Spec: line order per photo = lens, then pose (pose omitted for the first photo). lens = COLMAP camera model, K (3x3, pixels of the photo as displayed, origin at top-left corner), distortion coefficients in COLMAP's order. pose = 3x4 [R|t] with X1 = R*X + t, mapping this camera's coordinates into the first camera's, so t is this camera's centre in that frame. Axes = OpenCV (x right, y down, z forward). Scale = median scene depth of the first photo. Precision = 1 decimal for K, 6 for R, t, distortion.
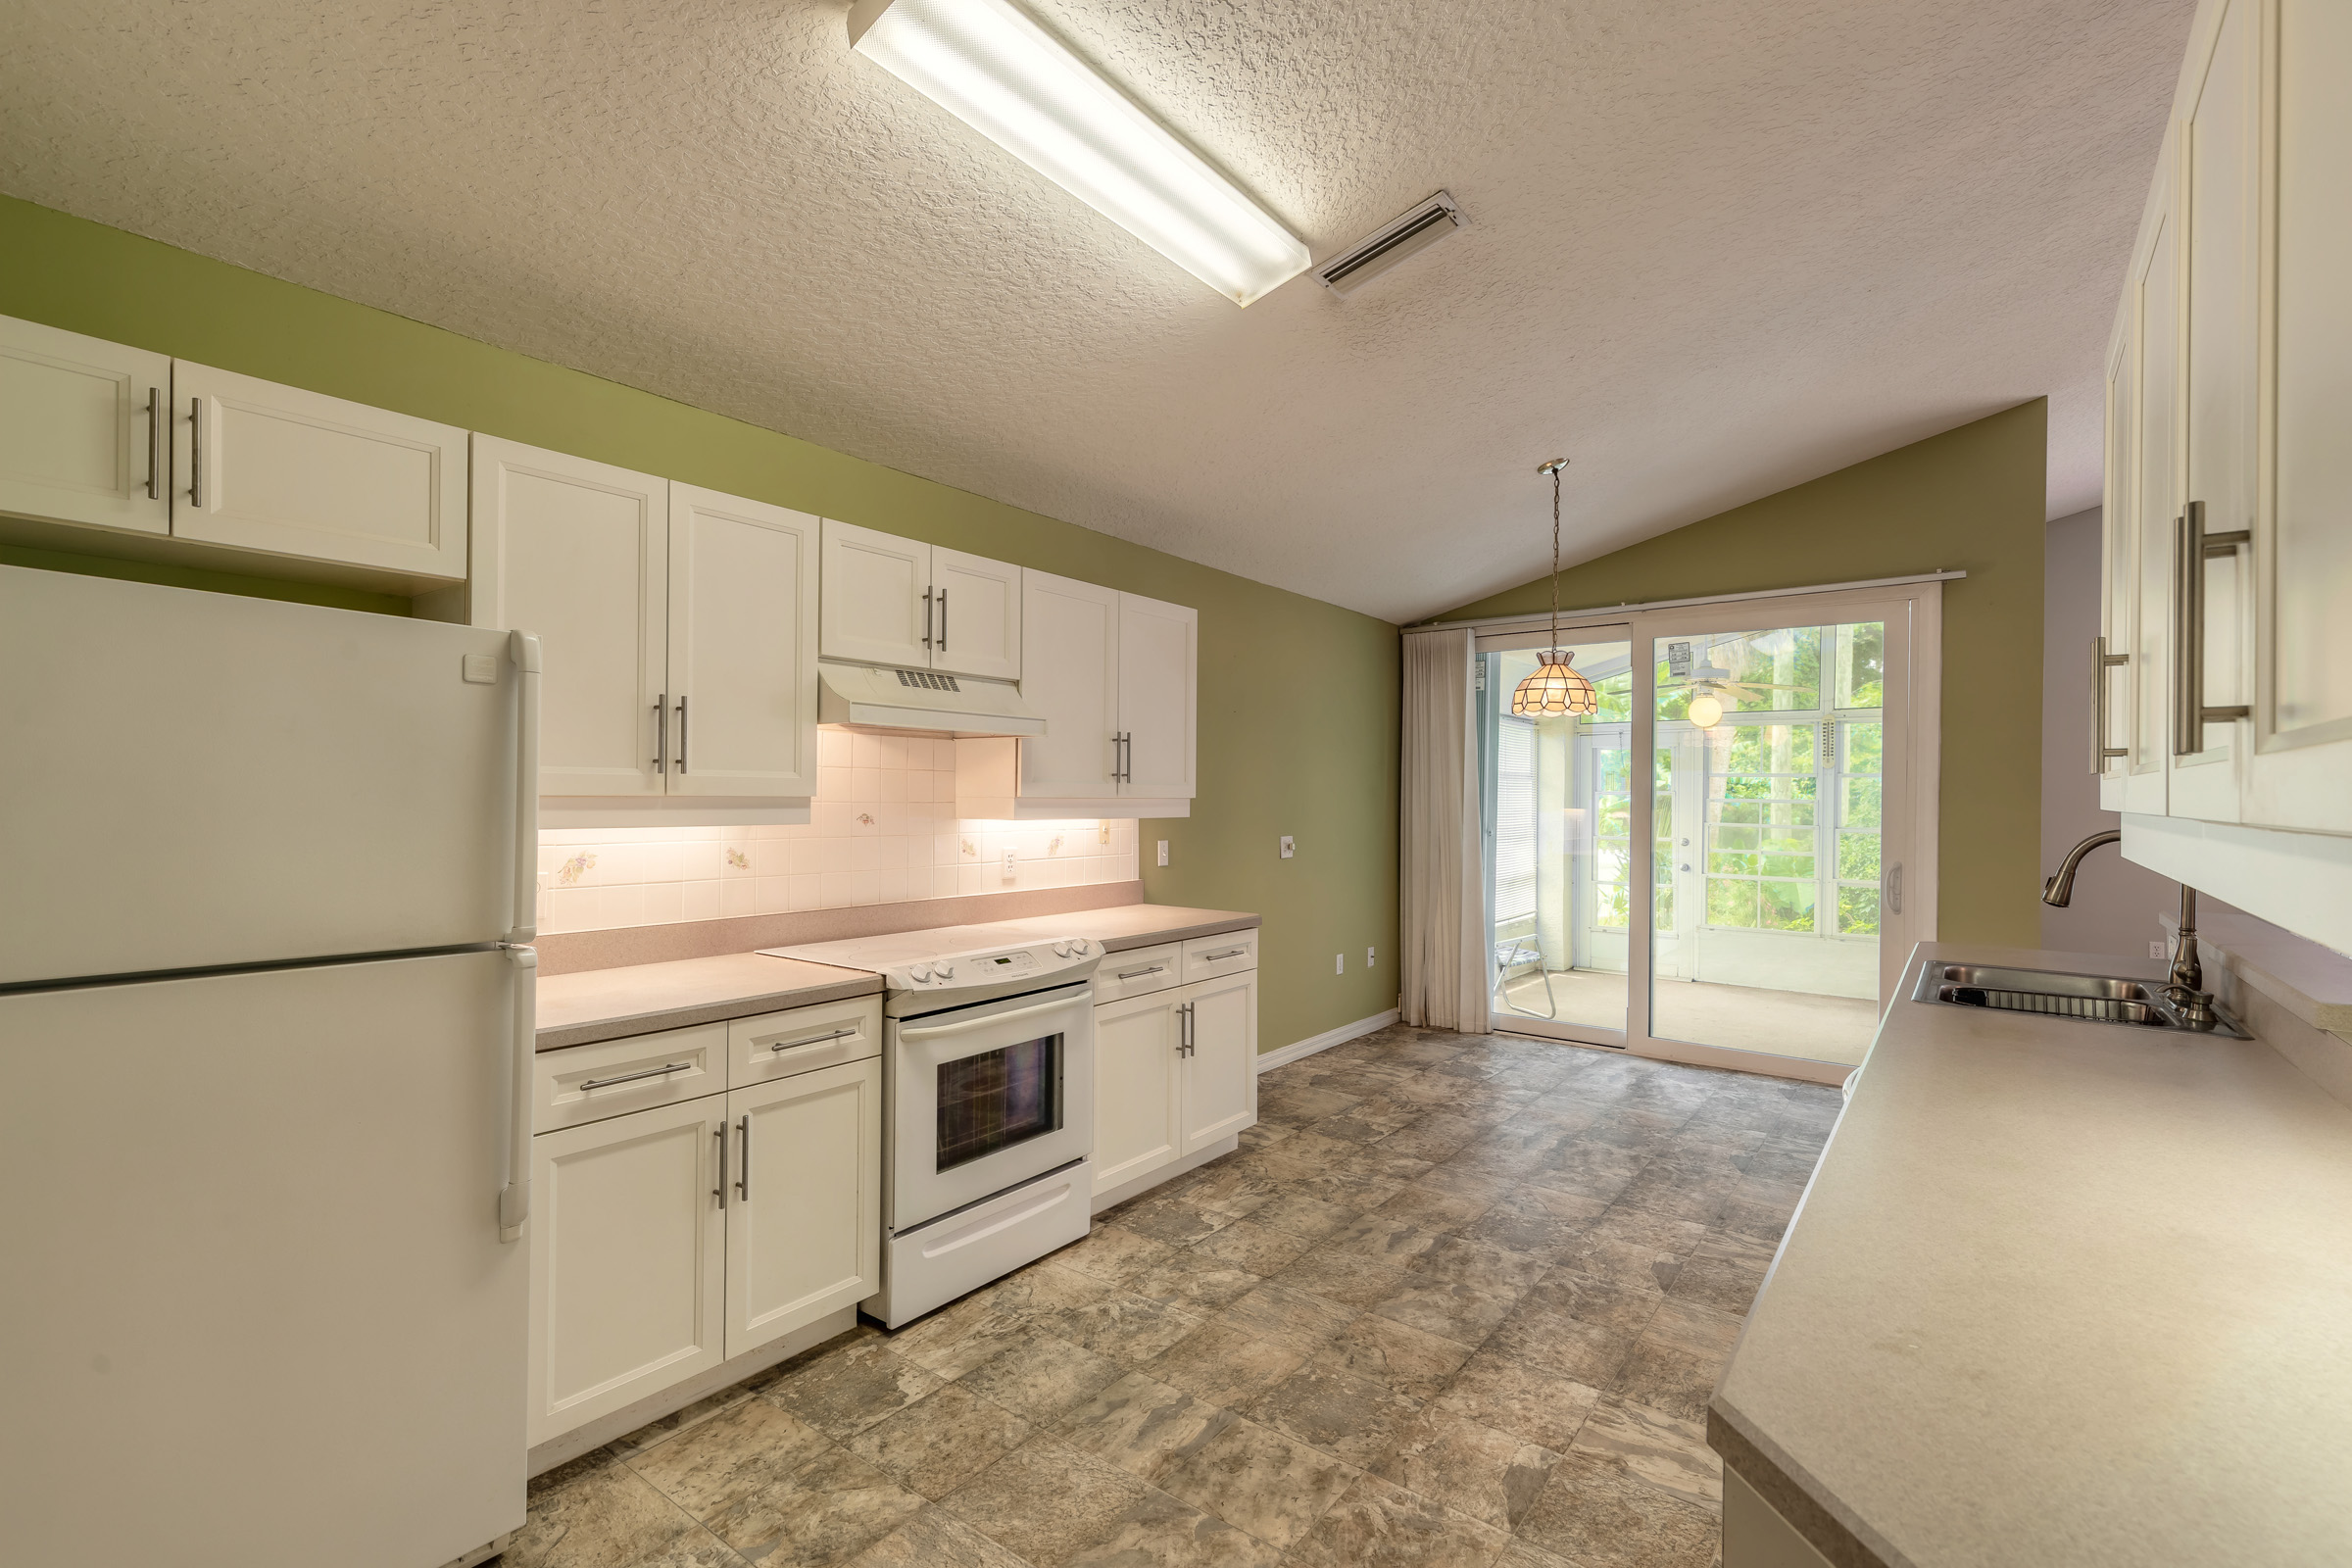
lens RADIAL K [[1056.7, 0, 1168.8], [0, 1056.7, 791.0], [0, 0, 1]] dist [0.007121, -0.001011]
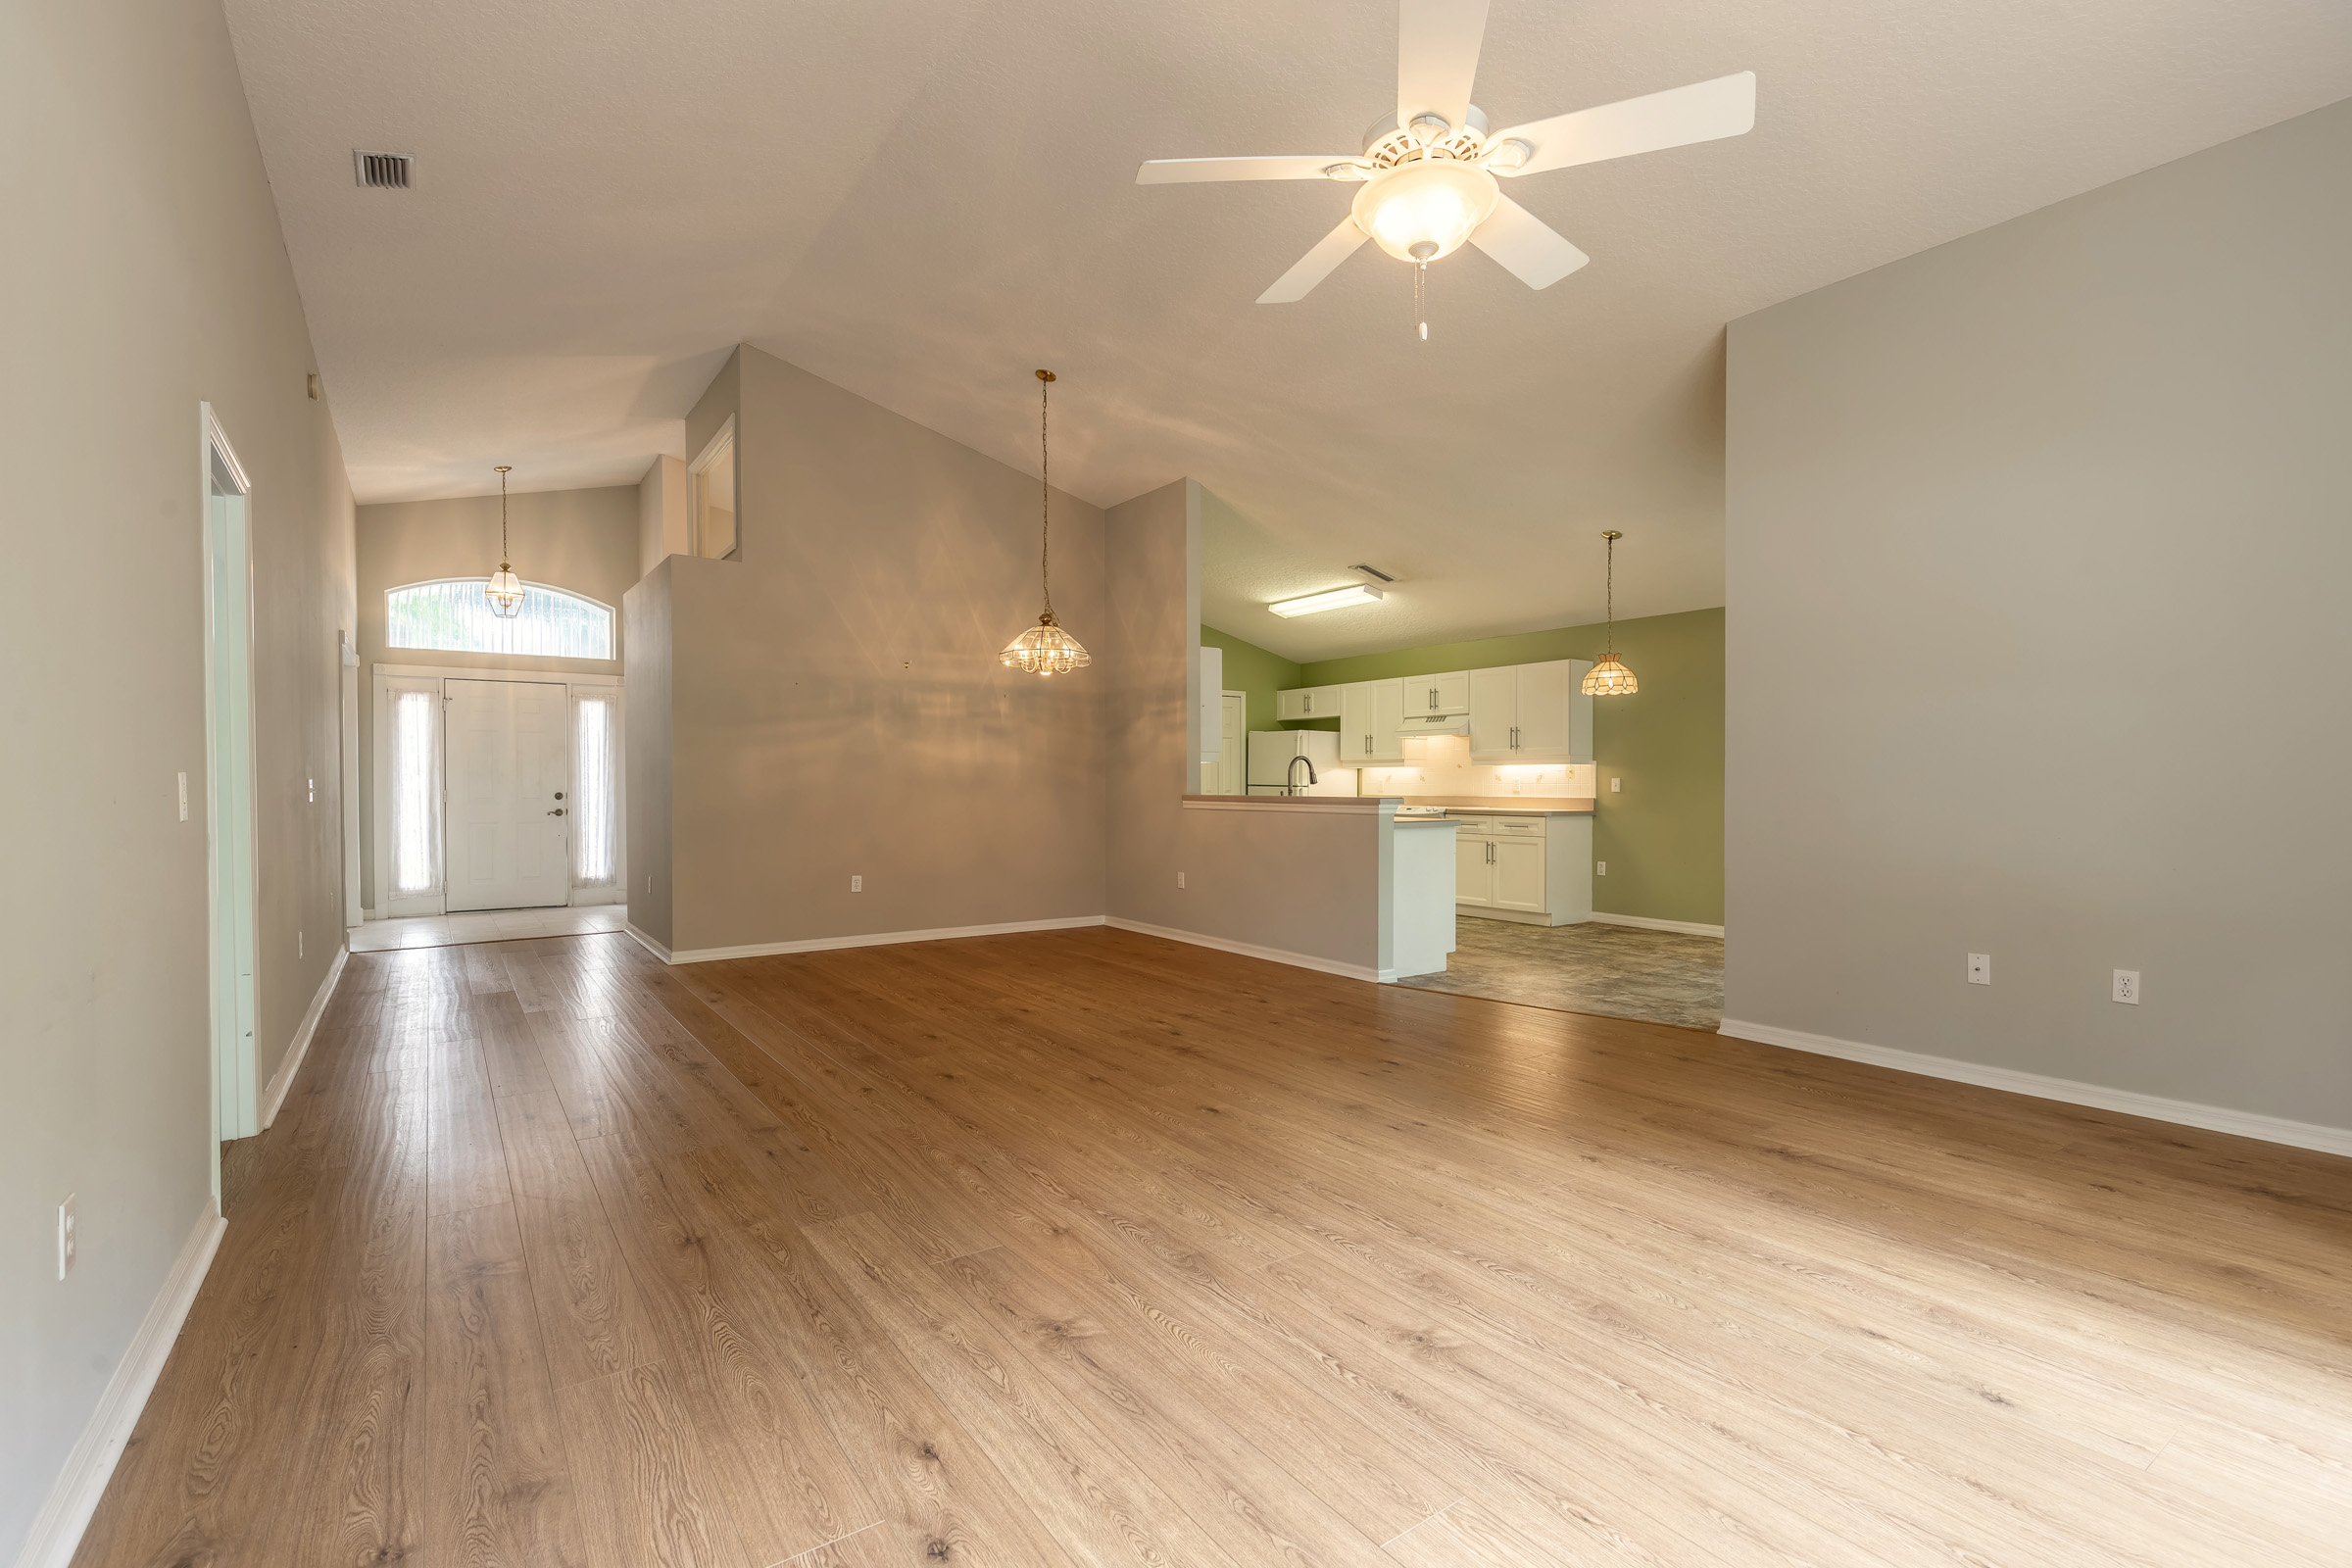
lens RADIAL K [[1056.7, 0, 1168.8], [0, 1056.7, 791.0], [0, 0, 1]] dist [0.007121, -0.001011]
pose [[-0.301417, -0.001758, -0.953491, 2.911144], [-0.000348, 0.999998, -0.001734, 0.106926], [0.953492, -0.000191, -0.301417, 1.196875]]
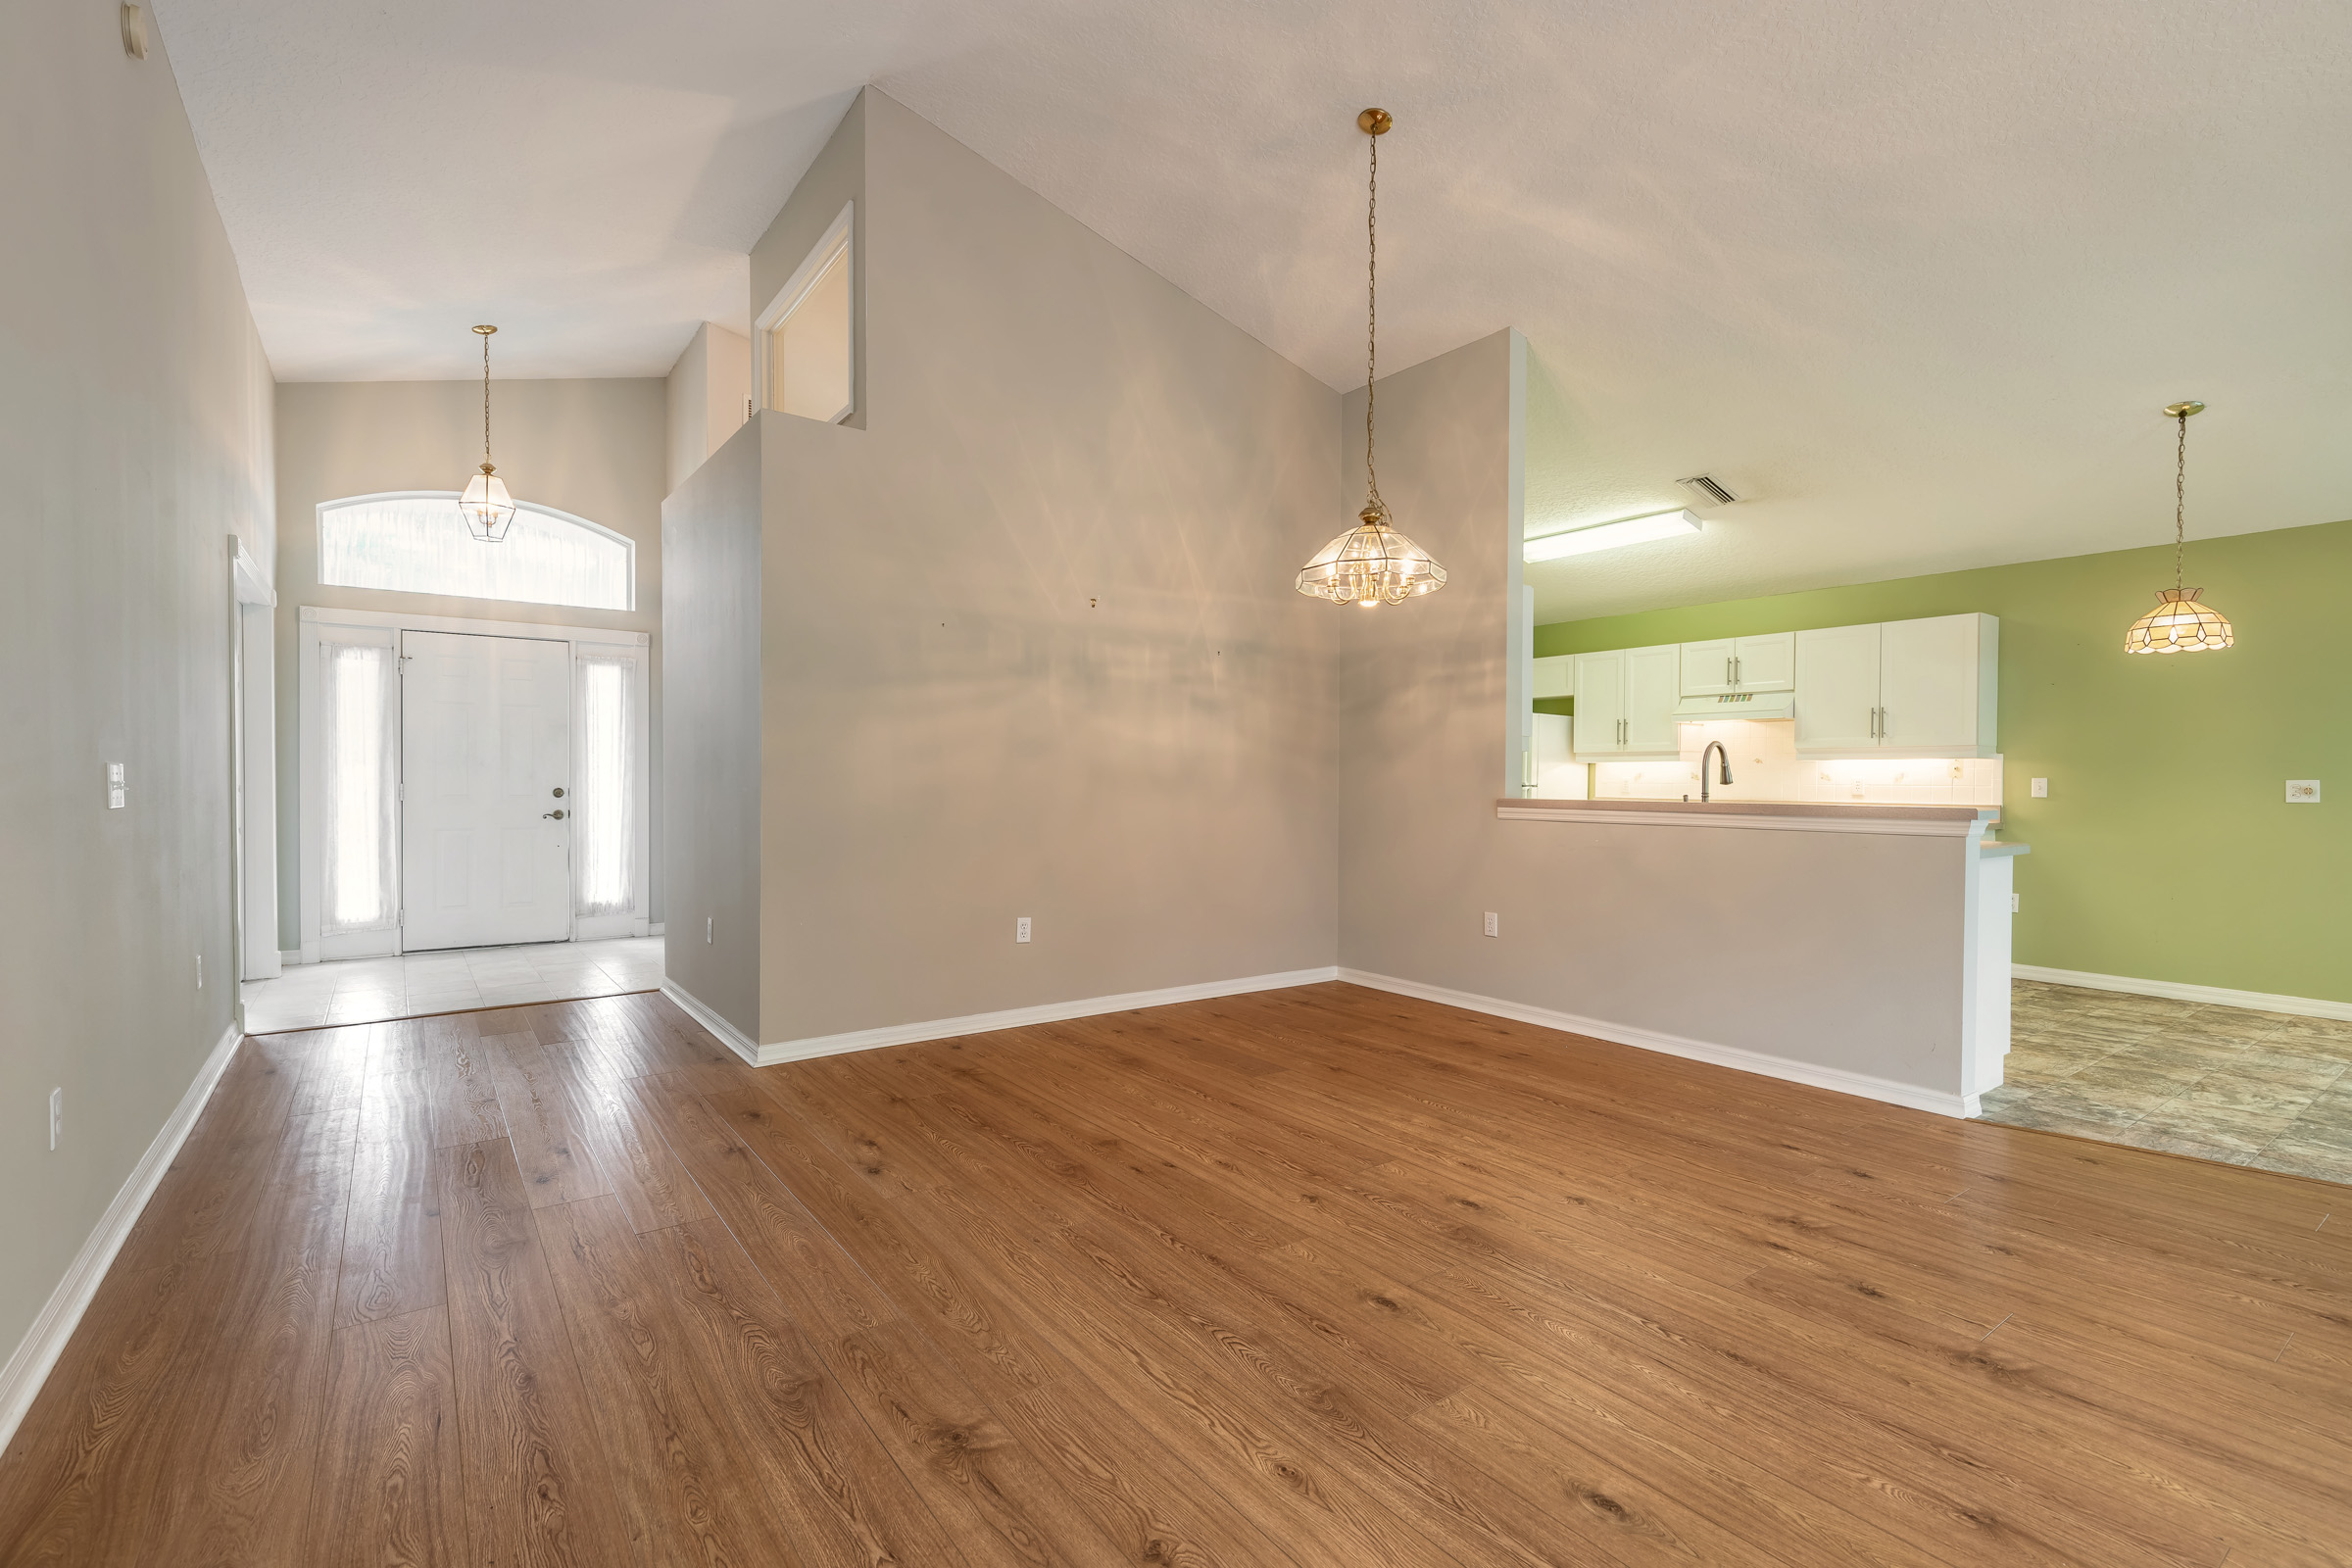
lens RADIAL K [[1056.7, 0, 1168.8], [0, 1056.7, 791.0], [0, 0, 1]] dist [0.007121, -0.001011]
pose [[-0.284286, -0.000437, -0.958739, 2.324011], [-0.006727, 0.999976, 0.001539, 0.100792], [0.958716, 0.006887, -0.284282, 0.488154]]
